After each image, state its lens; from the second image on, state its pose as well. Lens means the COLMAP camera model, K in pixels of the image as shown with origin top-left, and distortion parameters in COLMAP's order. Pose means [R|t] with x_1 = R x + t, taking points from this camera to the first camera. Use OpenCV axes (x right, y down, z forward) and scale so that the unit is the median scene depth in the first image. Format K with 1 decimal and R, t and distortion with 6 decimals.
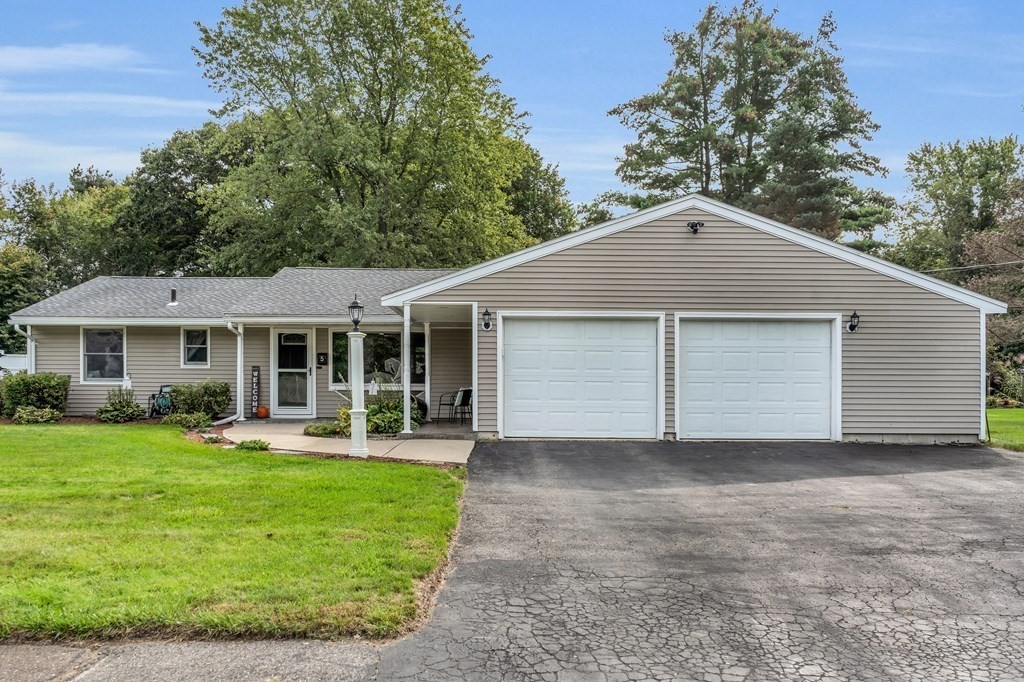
lens RADIAL K [[859.0, 0, 511.0], [0, 859.0, 421.9], [0, 0, 1]] dist [-0.014802, -0.003136]
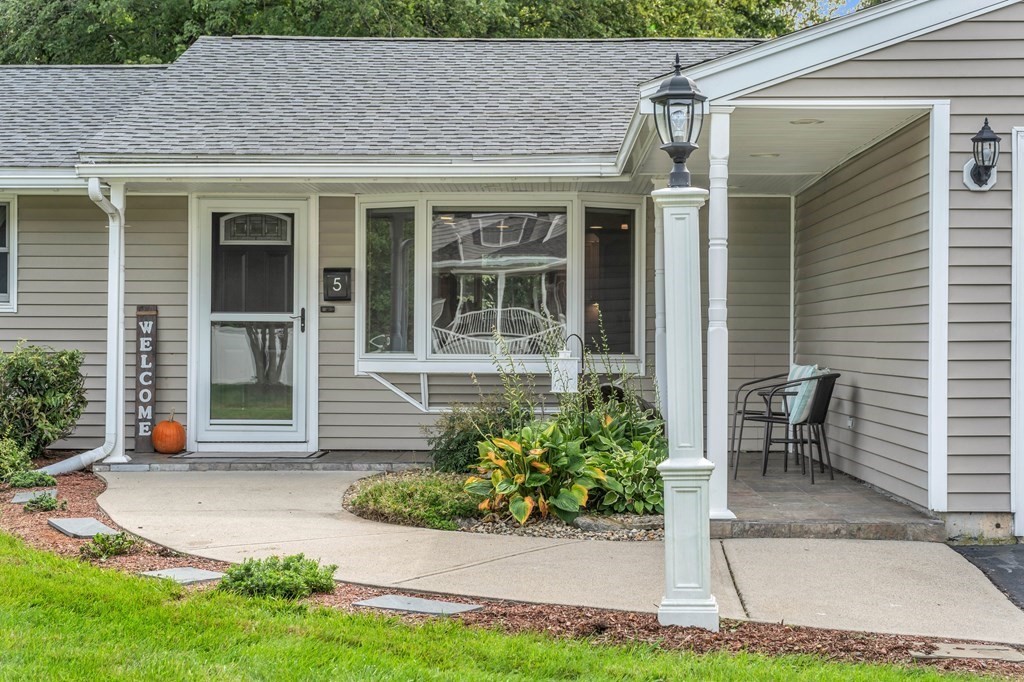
lens RADIAL K [[1894.2, 0, 512.0], [0, 1894.2, 341.0], [0, 0, 1]] dist [0.010559, 0.180245]
pose [[0.999917, -0.002842, -0.012540, -0.138942], [0.002282, 0.999010, -0.044419, -0.015503], [0.012653, 0.044387, 0.998934, 0.225759]]
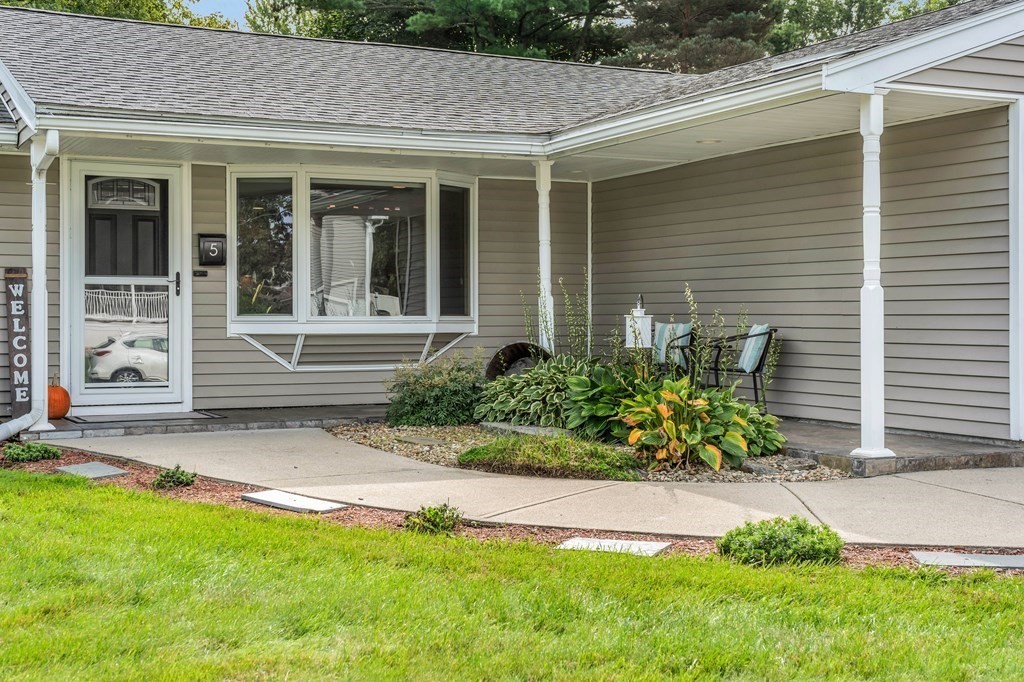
lens RADIAL K [[1414.5, 0, 511.9], [0, 1414.5, 320.1], [0, 0, 1]] dist [0.012432, 0.023960]
pose [[0.888559, -0.008600, 0.458682, -0.384472], [0.026527, 0.999115, -0.032656, -0.020403], [-0.457995, 0.041184, 0.888000, 0.408824]]
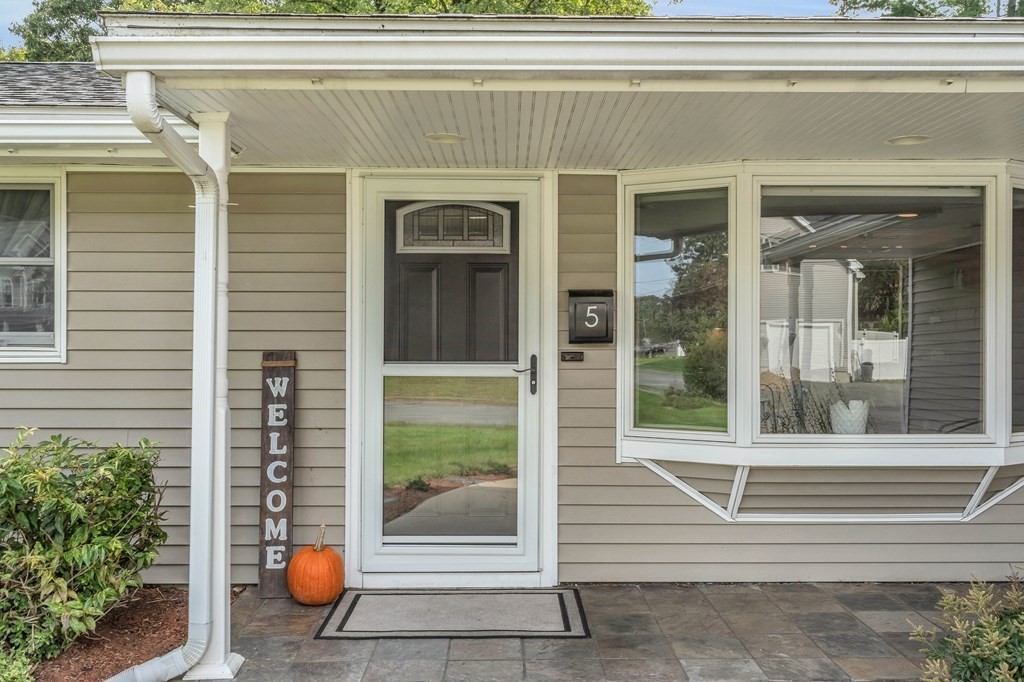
lens RADIAL K [[913.7, 0, 512.0], [0, 913.7, 341.0], [0, 0, 1]] dist [0.002245, -0.000881]
pose [[0.999710, -0.005275, 0.023509, -0.245935], [0.006097, 0.999368, -0.035018, -0.059475], [-0.023309, 0.035151, 0.999110, 0.772697]]
